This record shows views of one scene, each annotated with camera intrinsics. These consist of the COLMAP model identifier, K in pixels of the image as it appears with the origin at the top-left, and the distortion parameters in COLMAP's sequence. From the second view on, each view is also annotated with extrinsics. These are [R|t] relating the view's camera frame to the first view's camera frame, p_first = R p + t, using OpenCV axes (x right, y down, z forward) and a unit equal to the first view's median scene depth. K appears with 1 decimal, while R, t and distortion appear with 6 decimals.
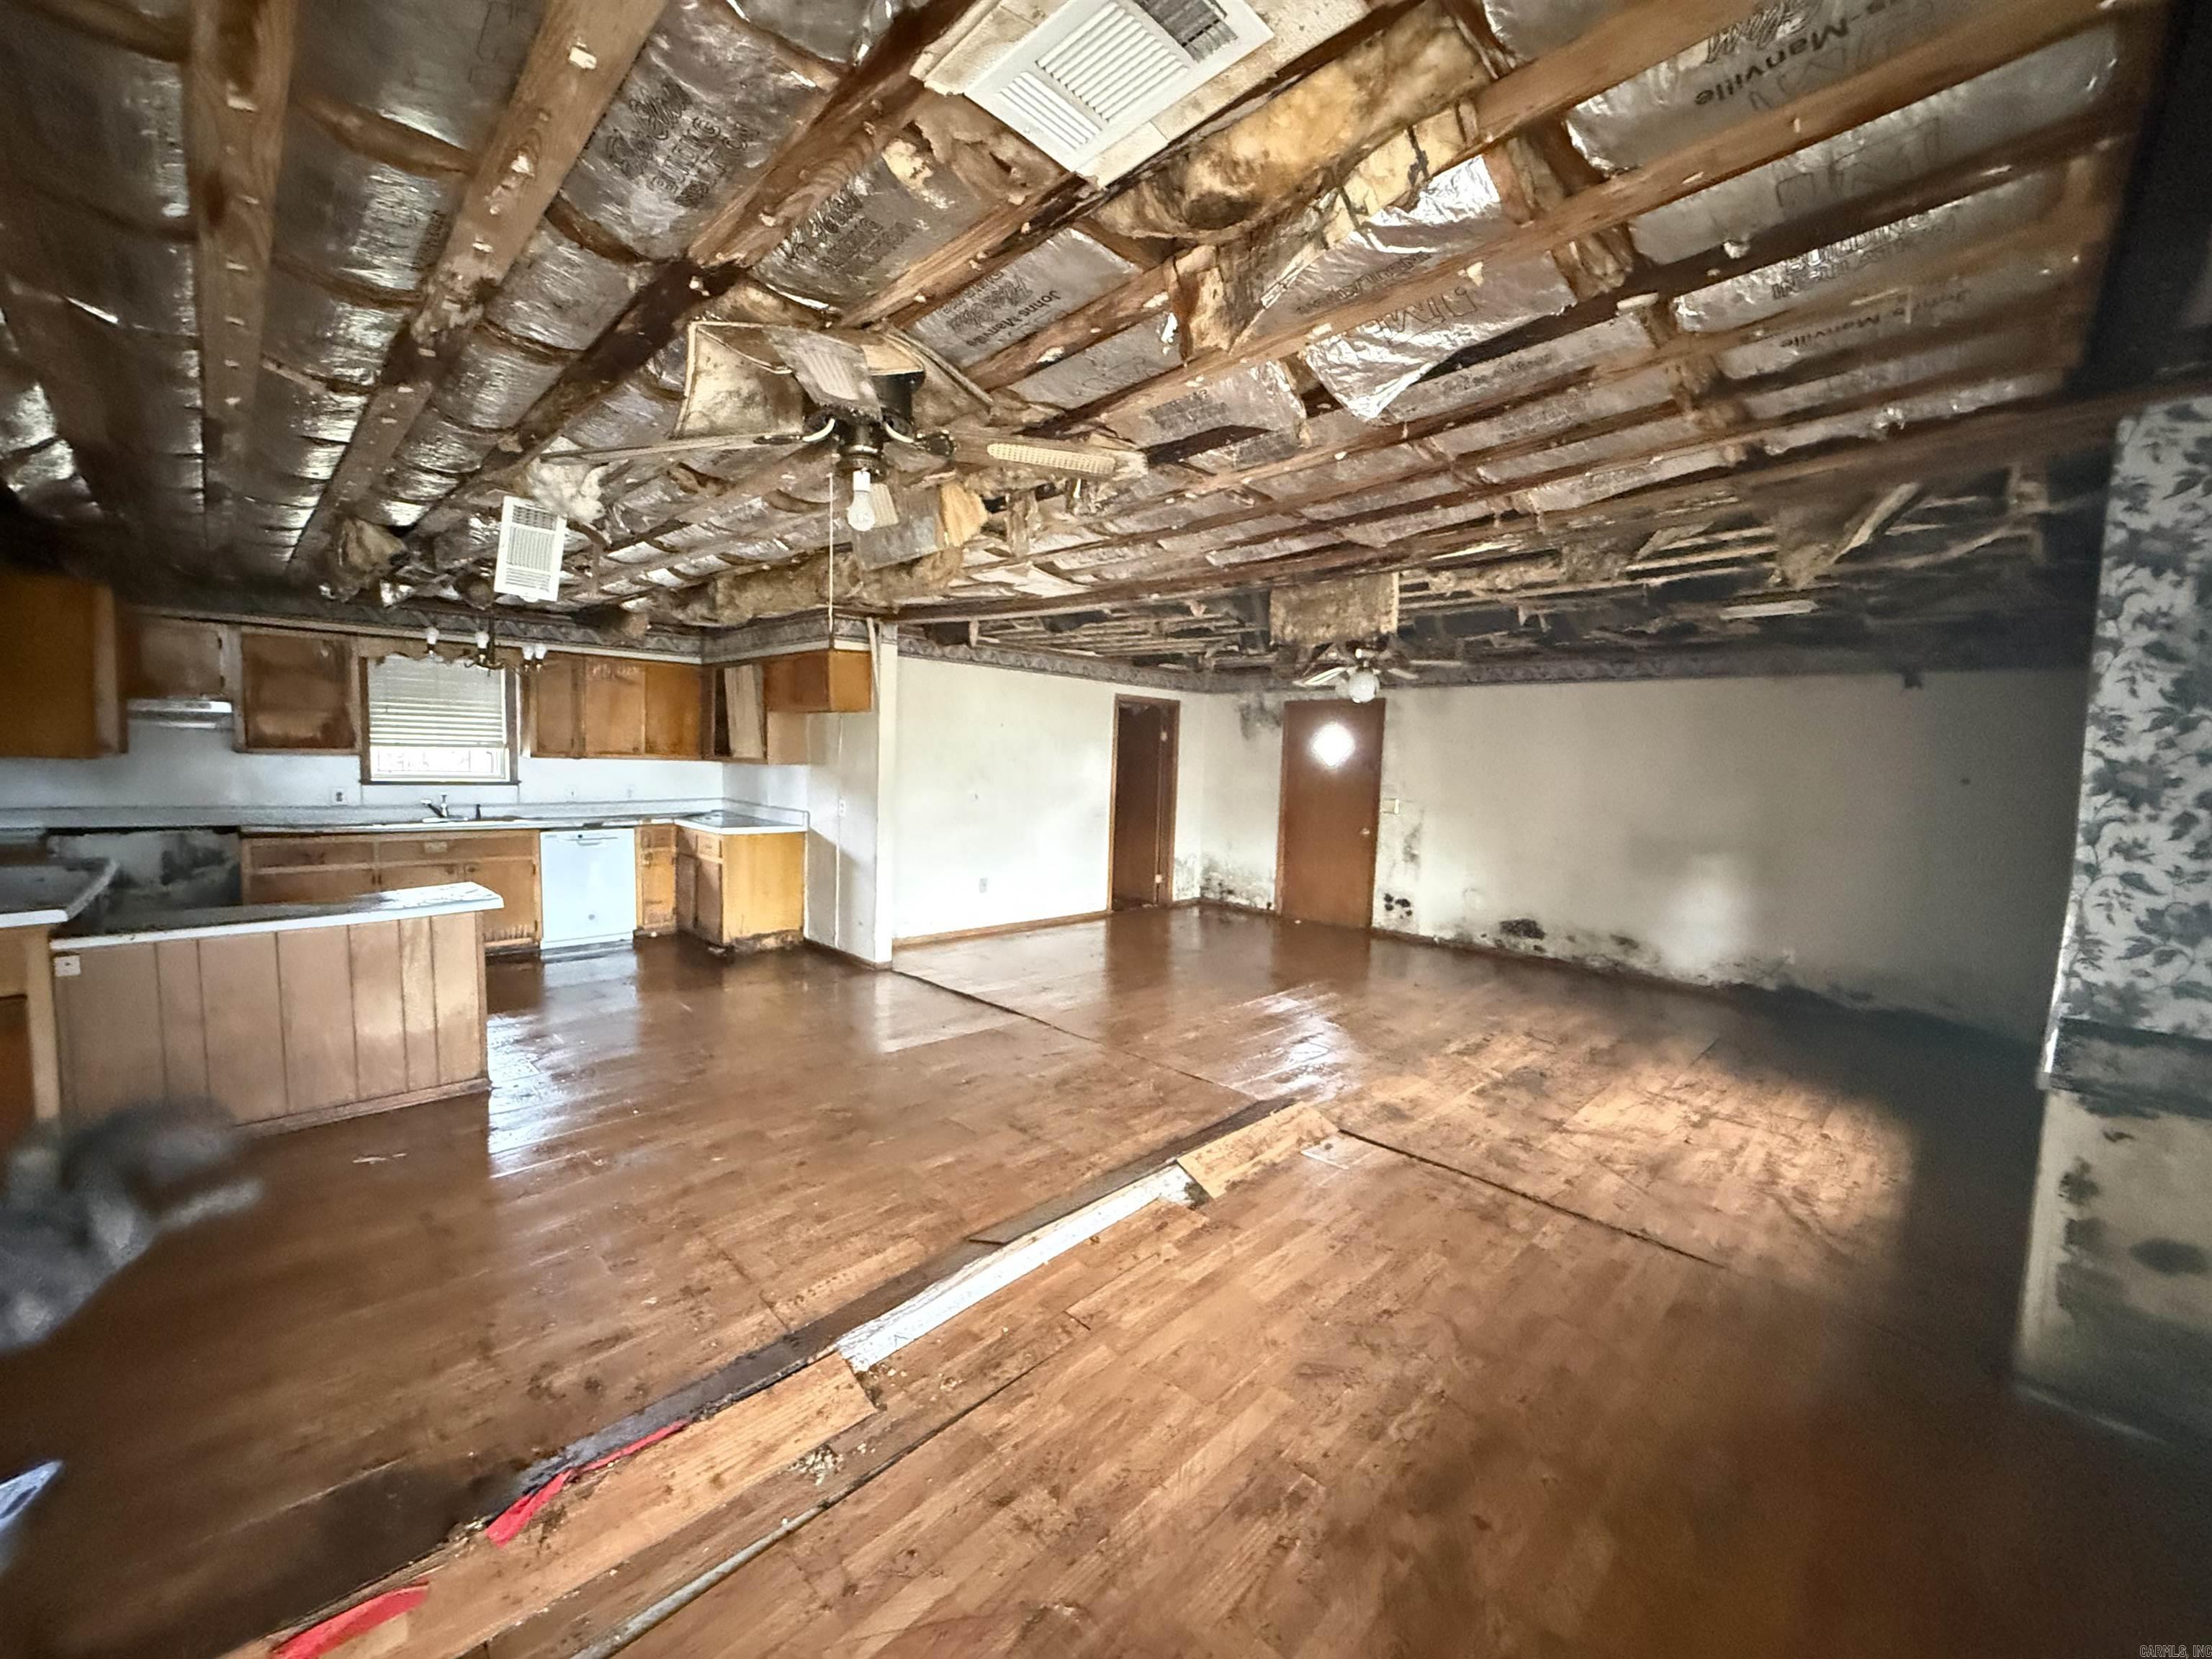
lens RADIAL K [[884.4, 0, 1106.0], [0, 884.4, 829.5], [0, 0, 1]] dist [0.001589, 0.000210]
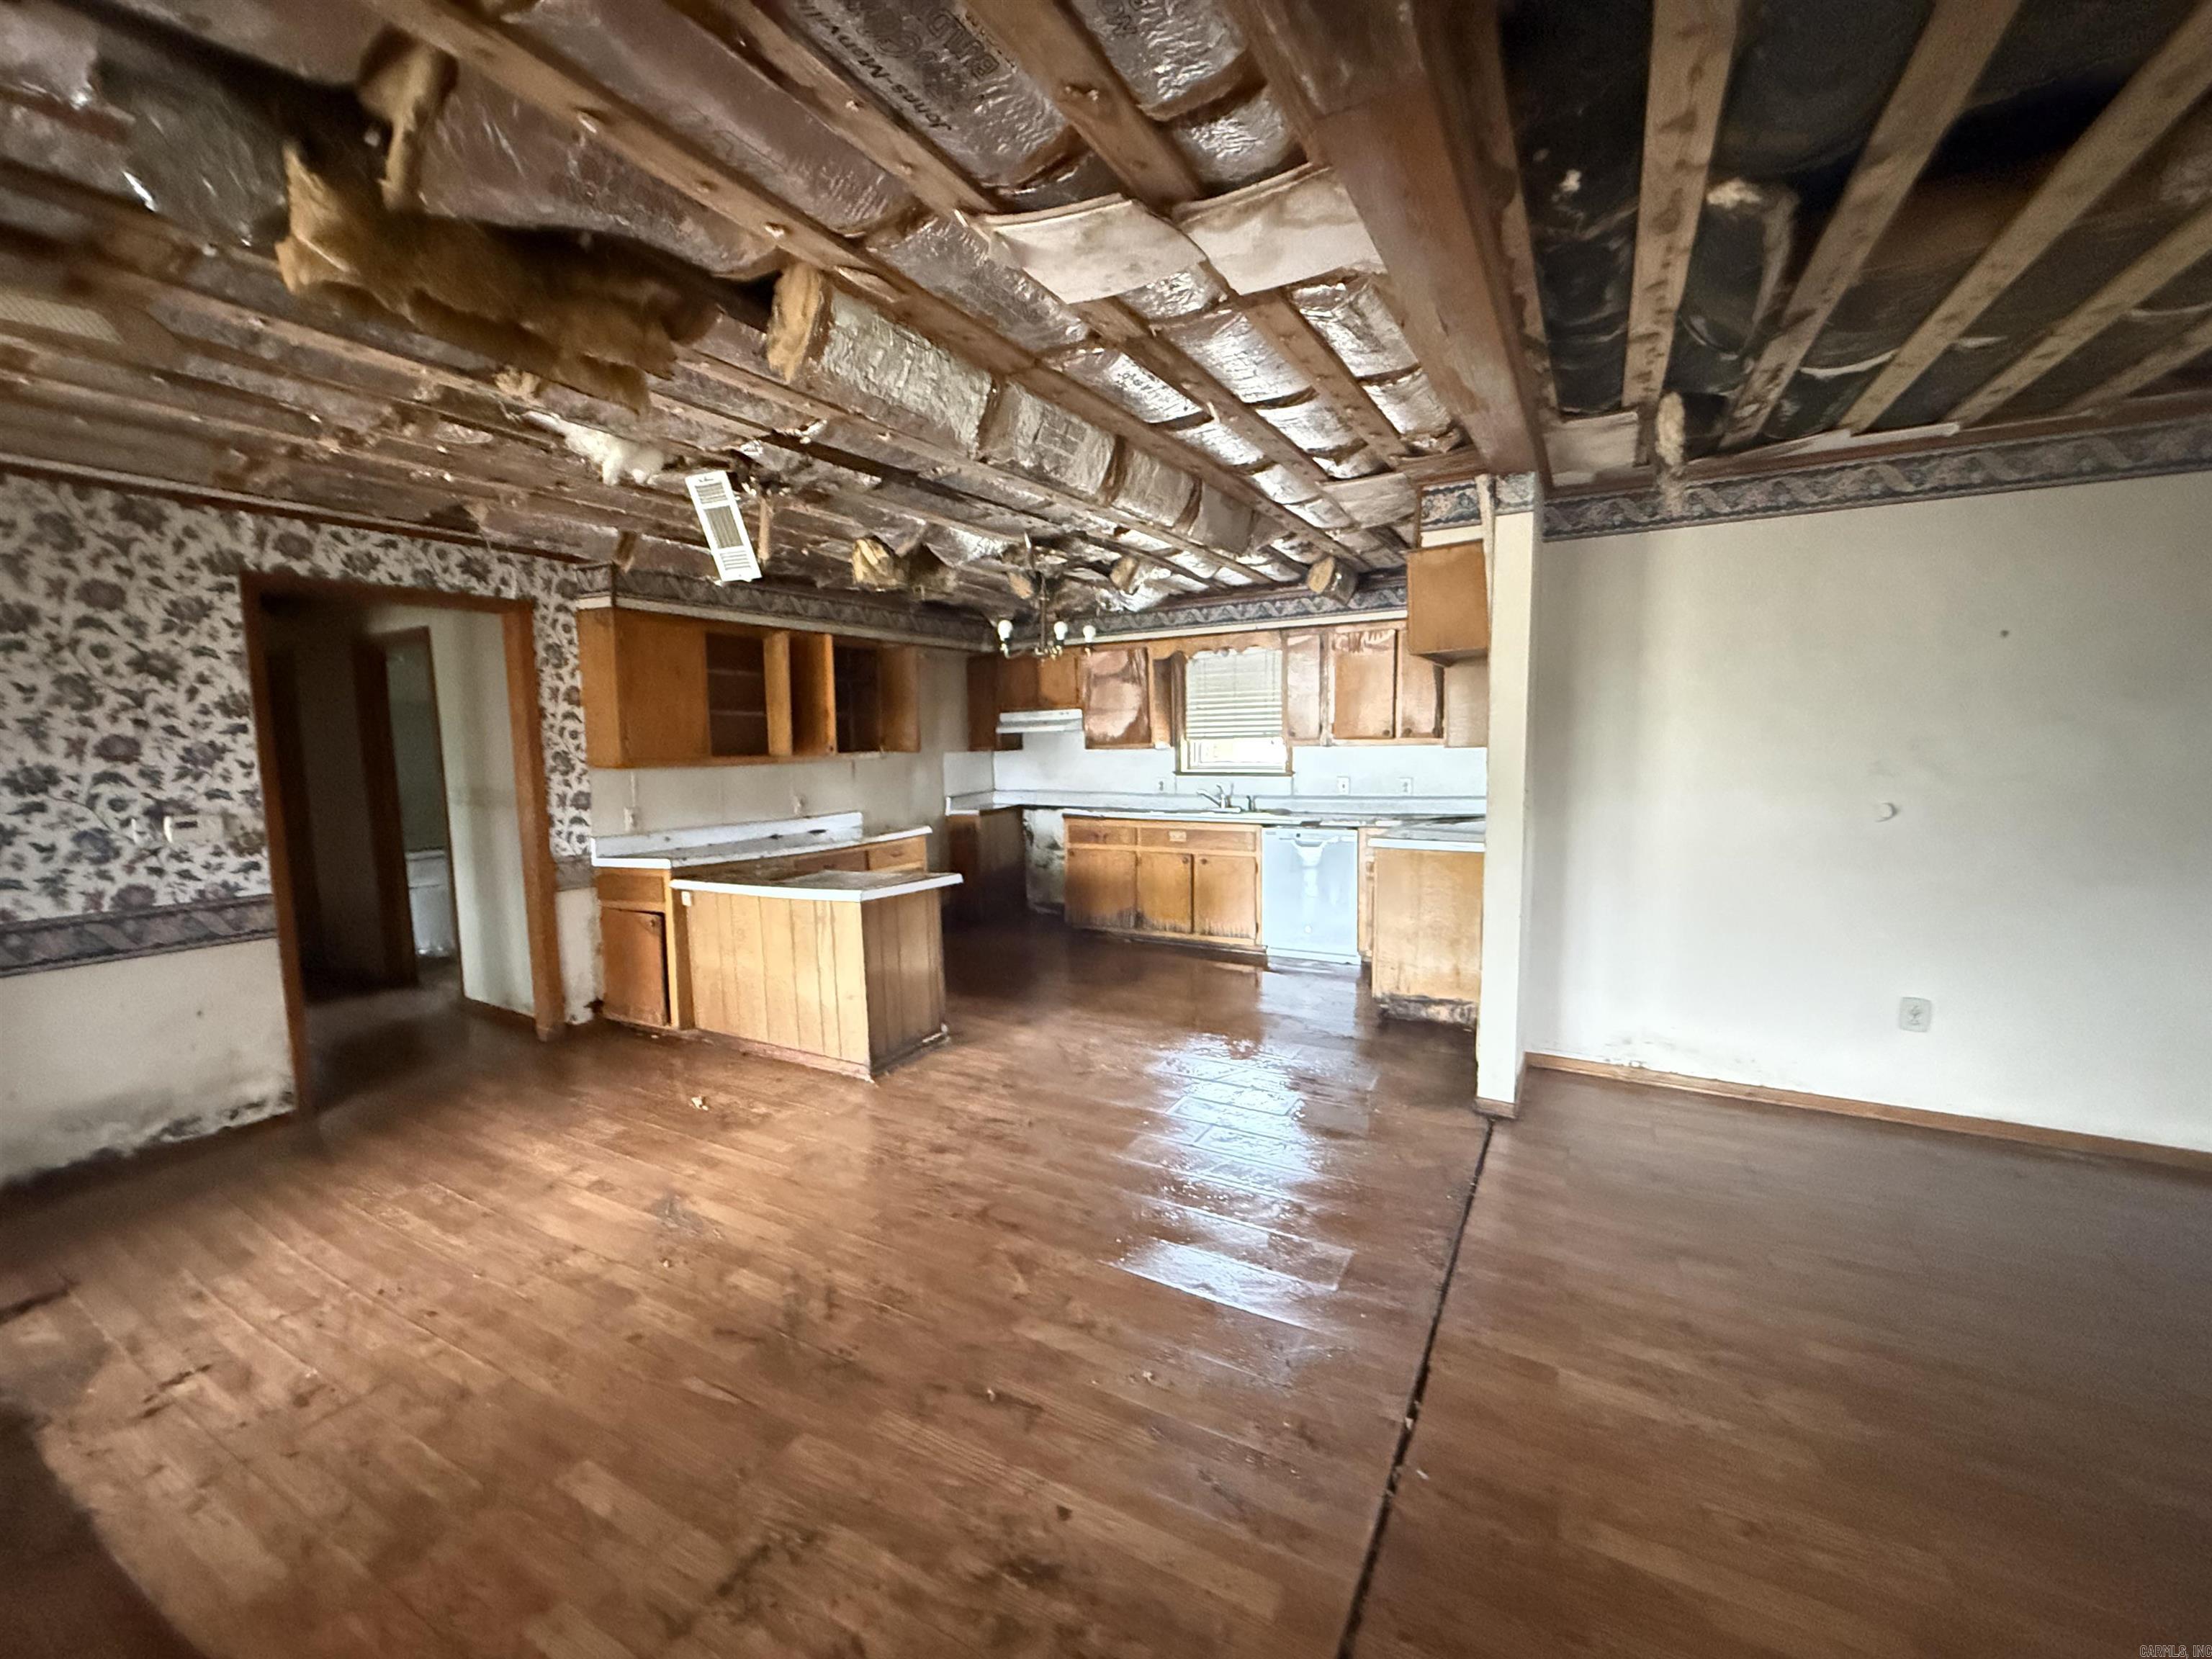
lens RADIAL K [[884.4, 0, 1106.0], [0, 884.4, 829.5], [0, 0, 1]] dist [0.001589, 0.000210]
pose [[0.263063, 0.063707, -0.962673, 0.213124], [-0.049907, 0.997380, 0.052366, -0.037689], [0.963487, 0.034268, 0.265553, 0.638095]]
